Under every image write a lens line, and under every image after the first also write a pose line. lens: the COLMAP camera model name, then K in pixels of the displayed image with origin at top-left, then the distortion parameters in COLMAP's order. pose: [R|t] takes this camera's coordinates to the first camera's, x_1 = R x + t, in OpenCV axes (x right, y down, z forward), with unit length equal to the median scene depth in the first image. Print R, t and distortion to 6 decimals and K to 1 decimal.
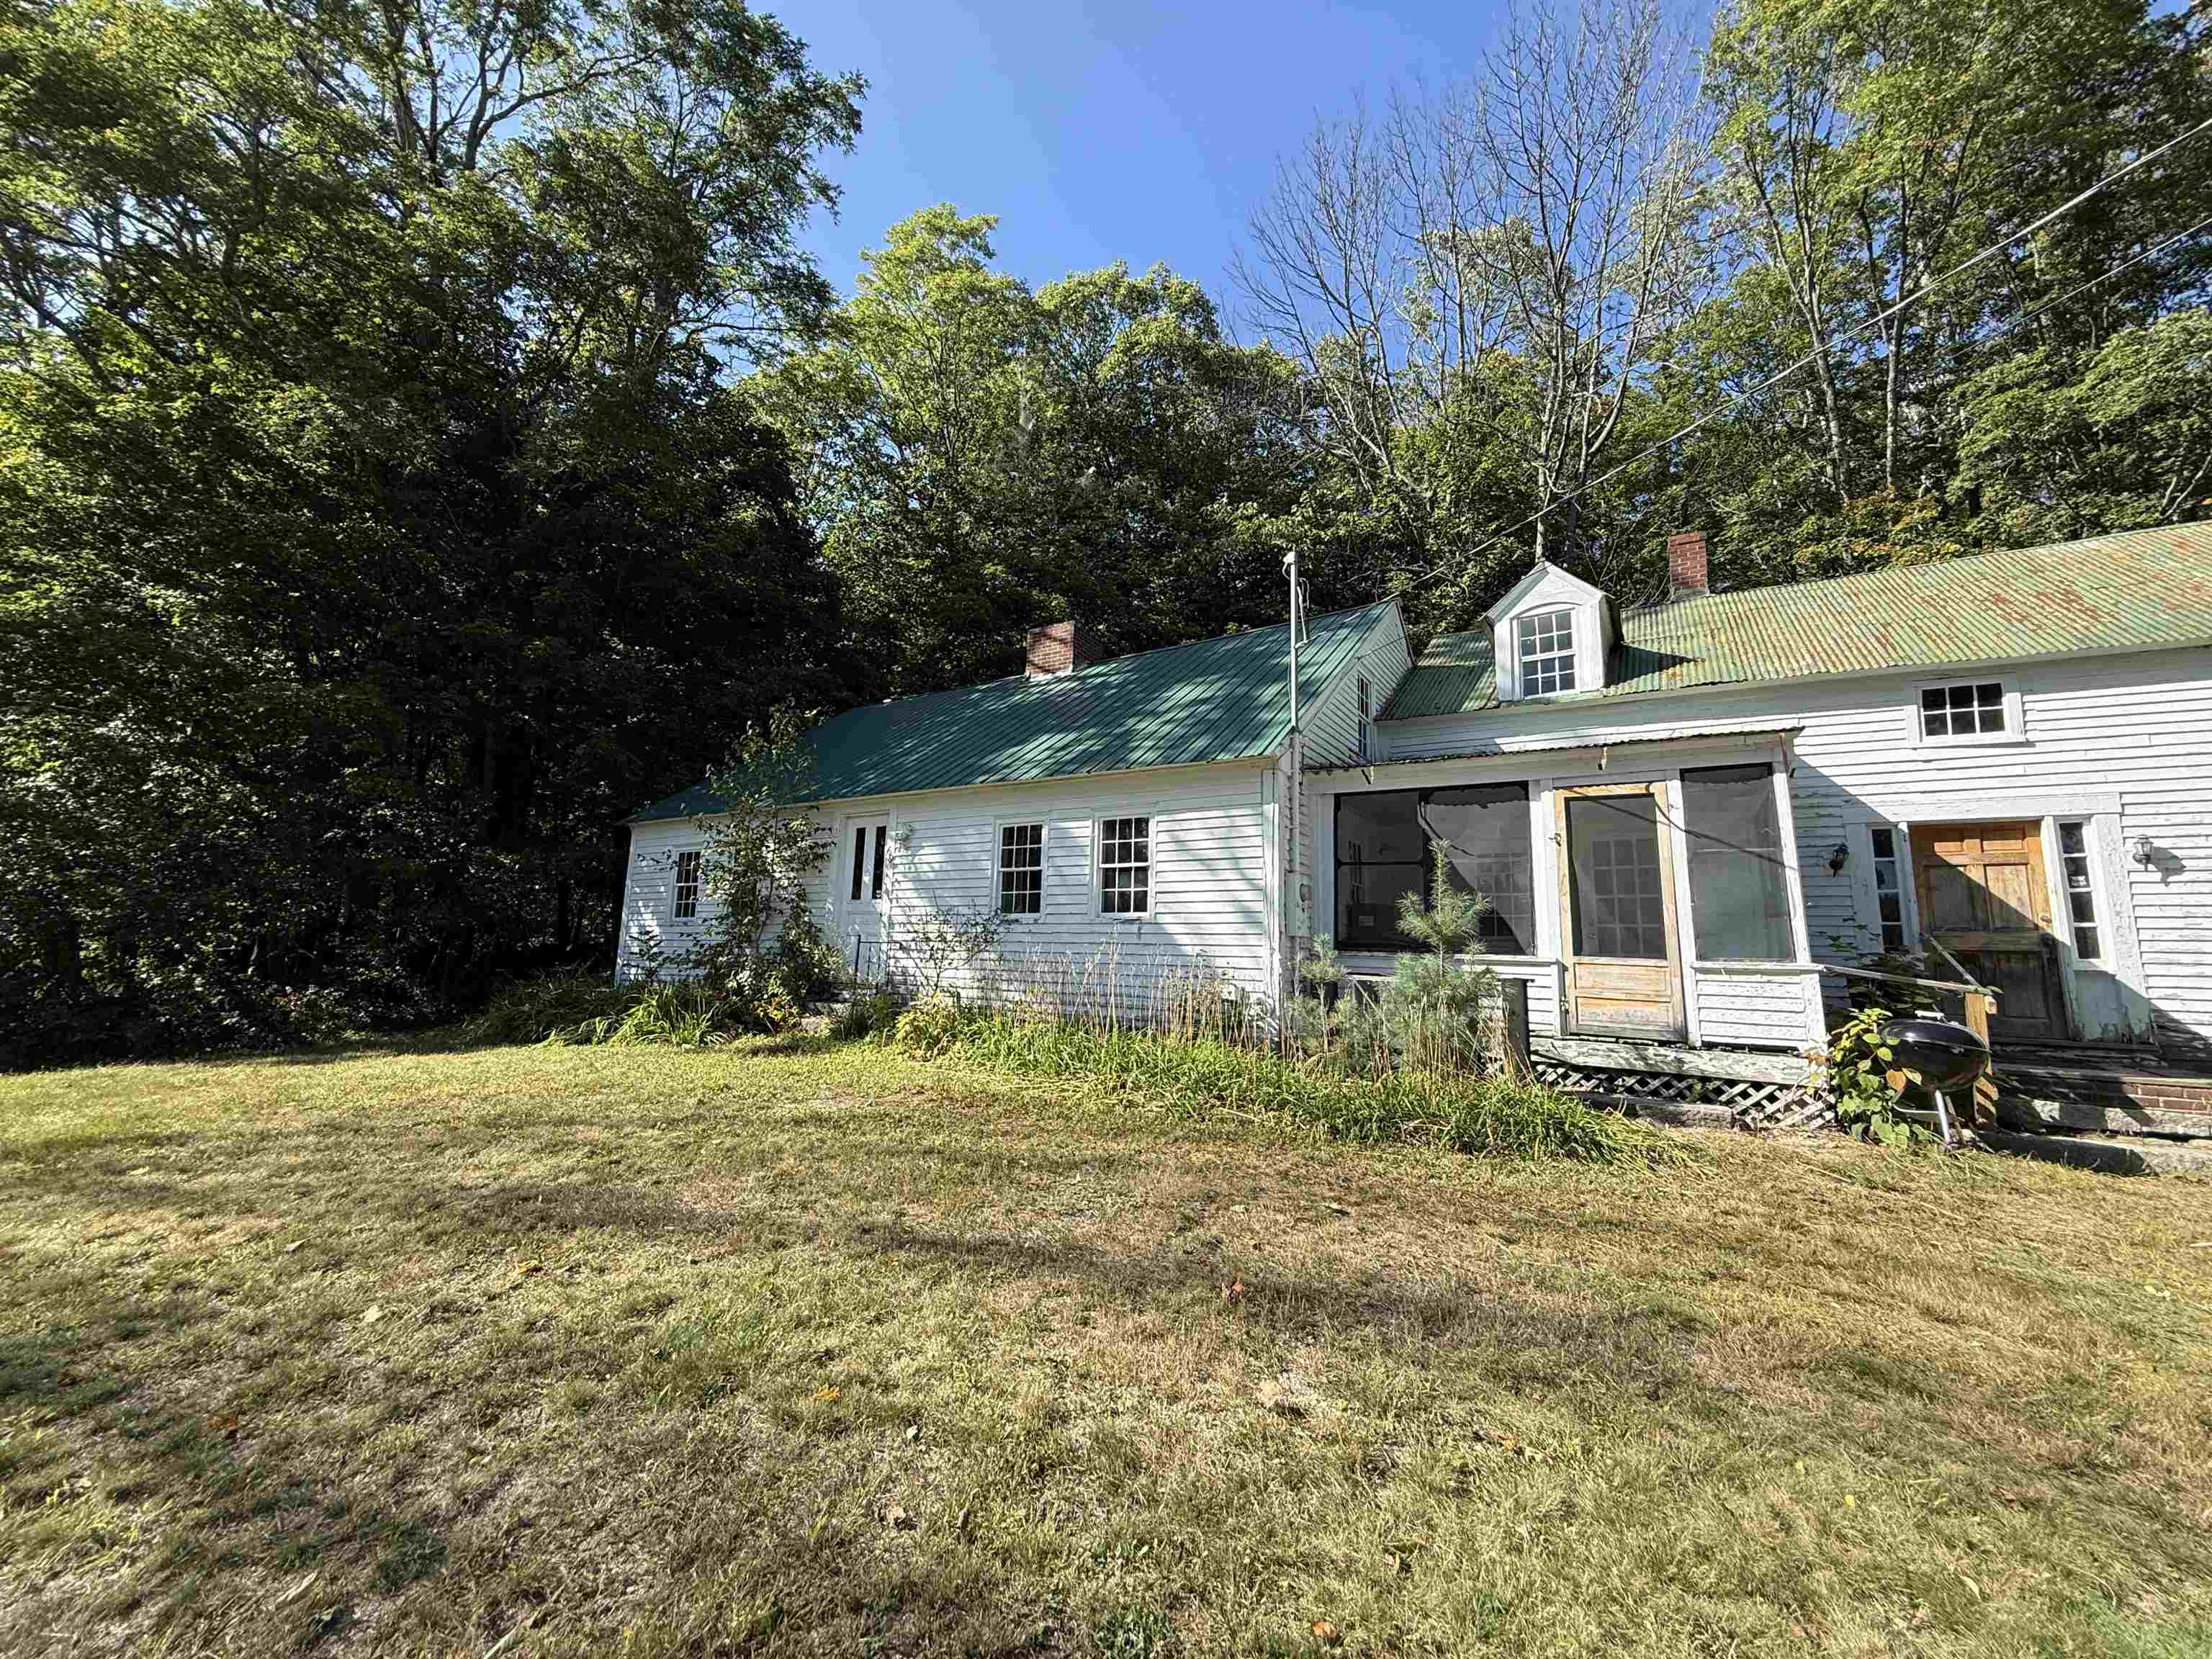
lens RADIAL K [[884.8, 0, 1103.3], [0, 884.8, 826.0], [0, 0, 1]] dist [0.001050, -0.000388]
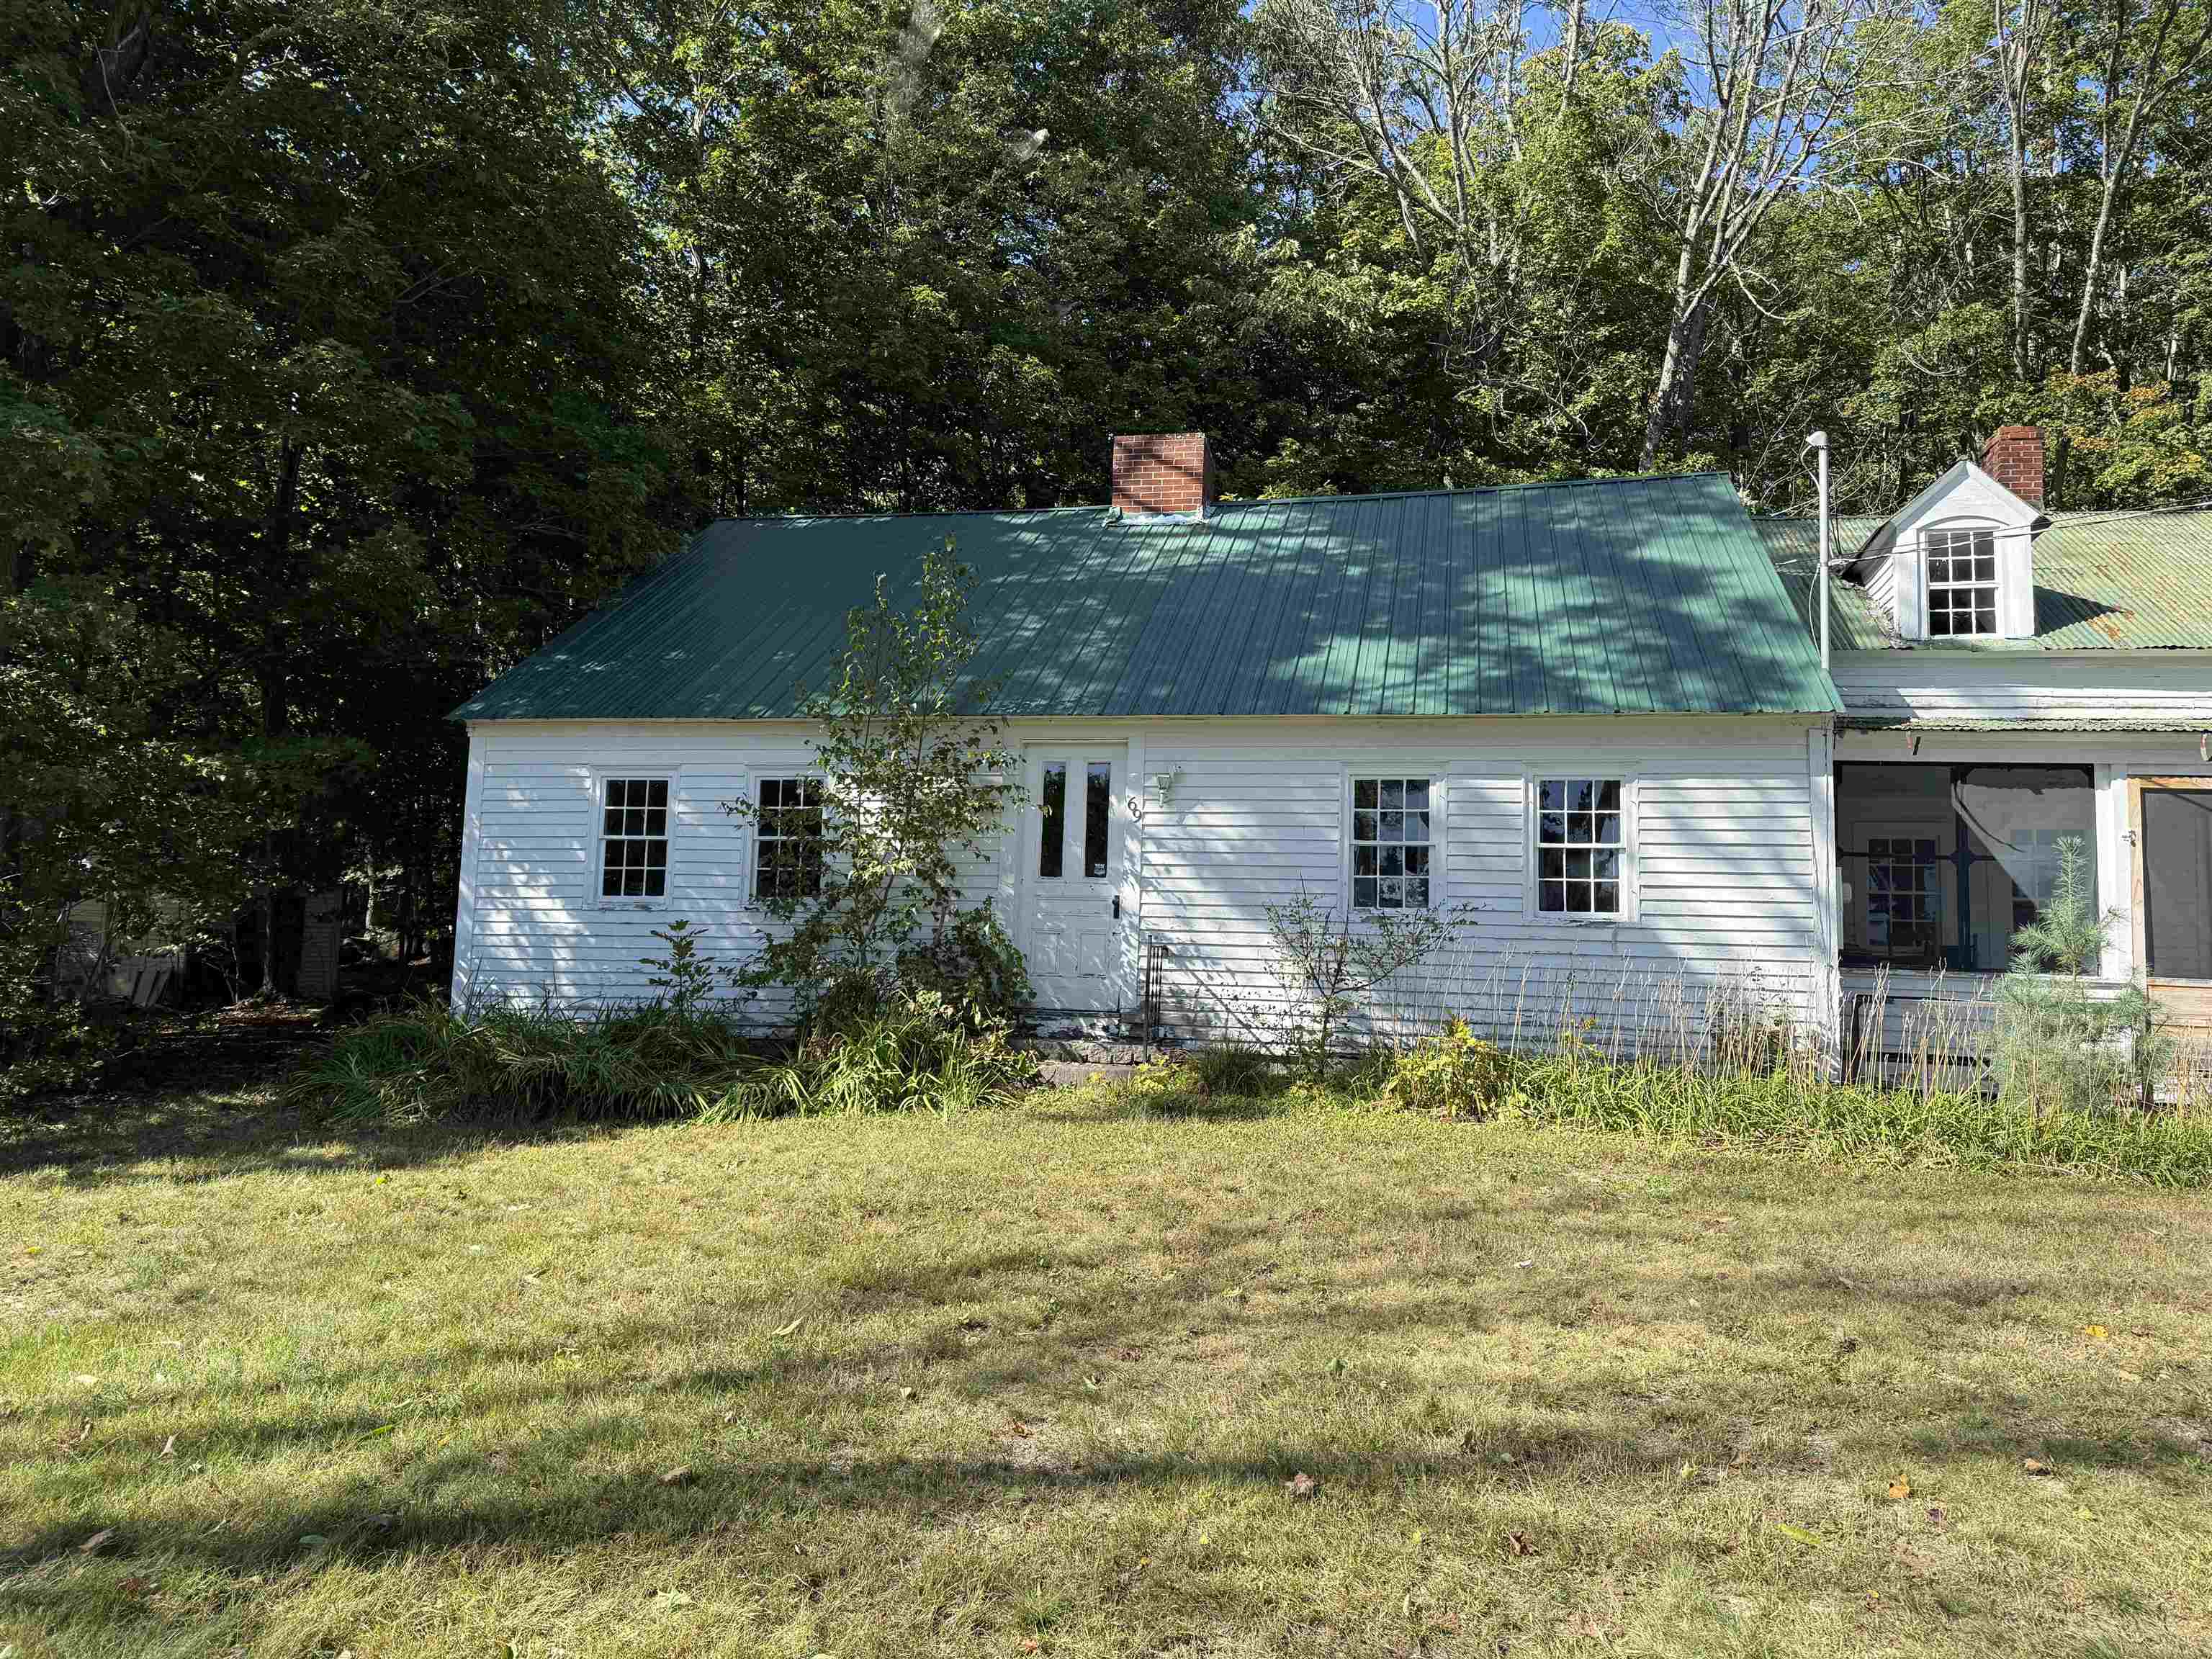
lens RADIAL K [[1557.0, 0, 1115.0], [0, 1557.0, 832.9], [0, 0, 1]] dist [0.121536, -0.181674]
pose [[0.938681, 0.035251, 0.342981, -0.676521], [-0.057282, 0.996879, 0.054314, -0.012102], [-0.339996, -0.070631, 0.937771, -0.056027]]
